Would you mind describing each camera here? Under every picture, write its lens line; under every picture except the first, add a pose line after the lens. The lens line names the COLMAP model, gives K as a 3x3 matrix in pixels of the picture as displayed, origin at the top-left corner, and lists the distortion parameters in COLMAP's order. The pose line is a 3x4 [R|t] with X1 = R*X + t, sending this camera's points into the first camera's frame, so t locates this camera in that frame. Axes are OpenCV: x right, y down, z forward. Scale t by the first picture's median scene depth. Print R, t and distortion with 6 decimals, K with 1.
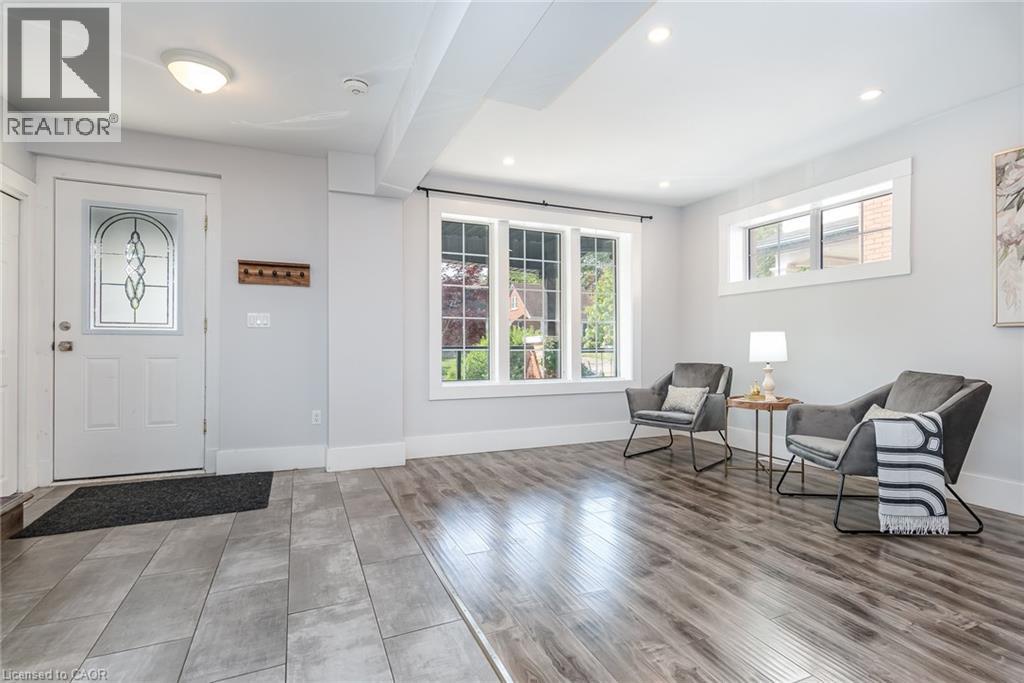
lens RADIAL K [[493.0, 0, 508.2], [0, 493.0, 343.8], [0, 0, 1]] dist [0.002648, -0.000673]
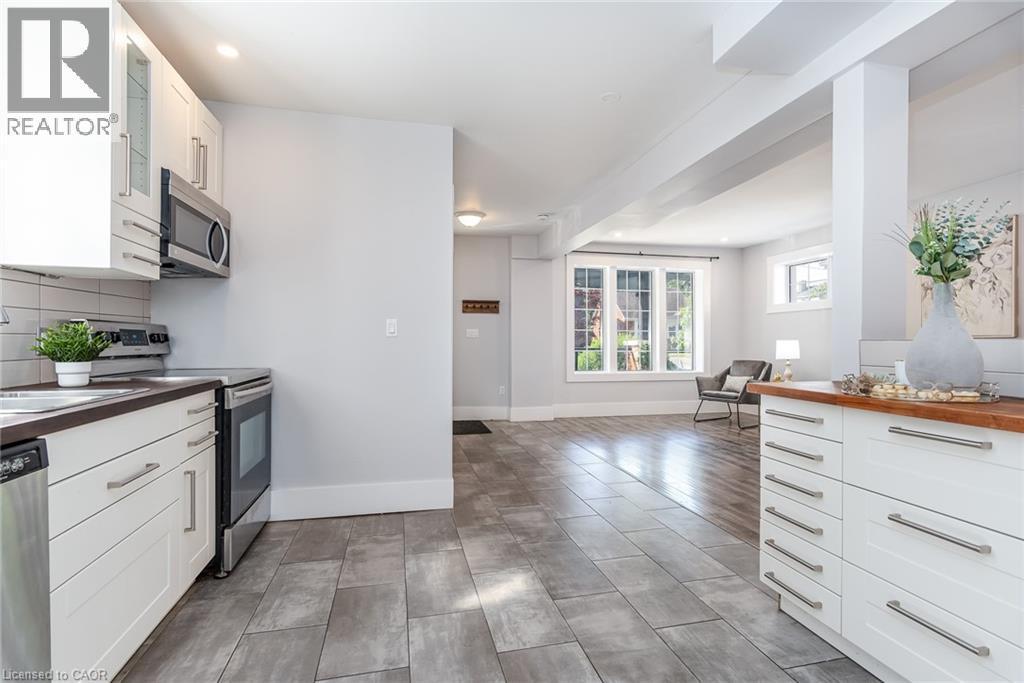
lens RADIAL K [[493.0, 0, 509.5], [0, 493.0, 342.3], [0, 0, 1]] dist [0.002648, -0.000673]
pose [[0.983000, 0.000466, -0.183605, -0.052343], [-0.000877, 0.999997, -0.002160, -0.012283], [0.183604, 0.002284, 0.982998, -0.665383]]
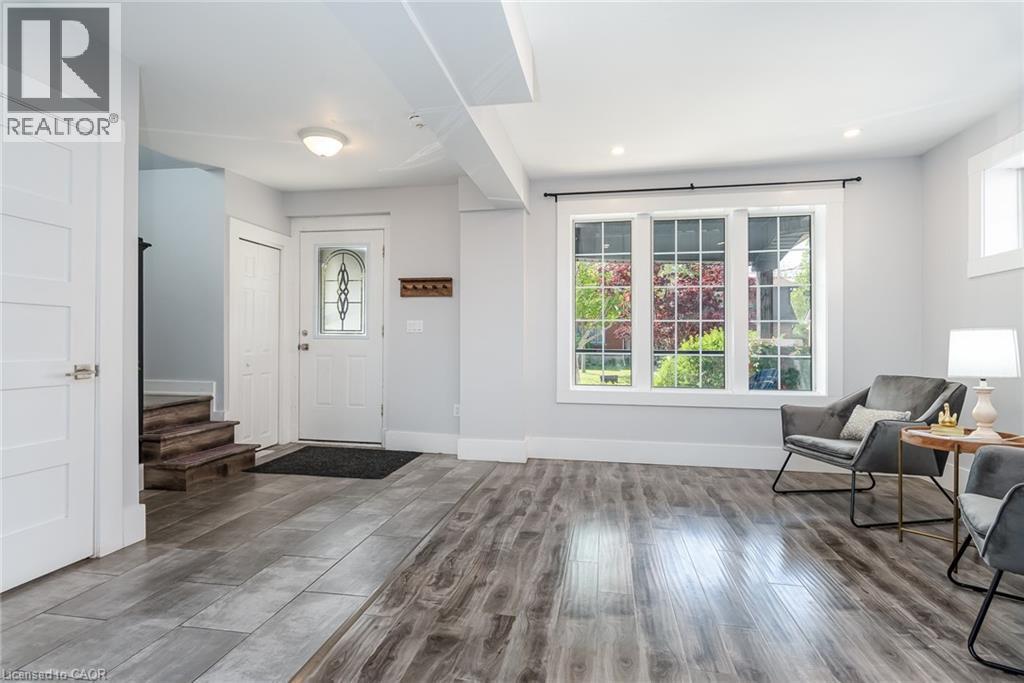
lens RADIAL K [[493.0, 0, 513.3], [0, 493.0, 344.6], [0, 0, 1]] dist [0.002648, -0.000673]
pose [[0.830827, 0.002382, -0.556525, 0.355501], [-0.006182, 0.999969, -0.004948, 0.001145], [0.556496, 0.007551, 0.830816, 0.120961]]
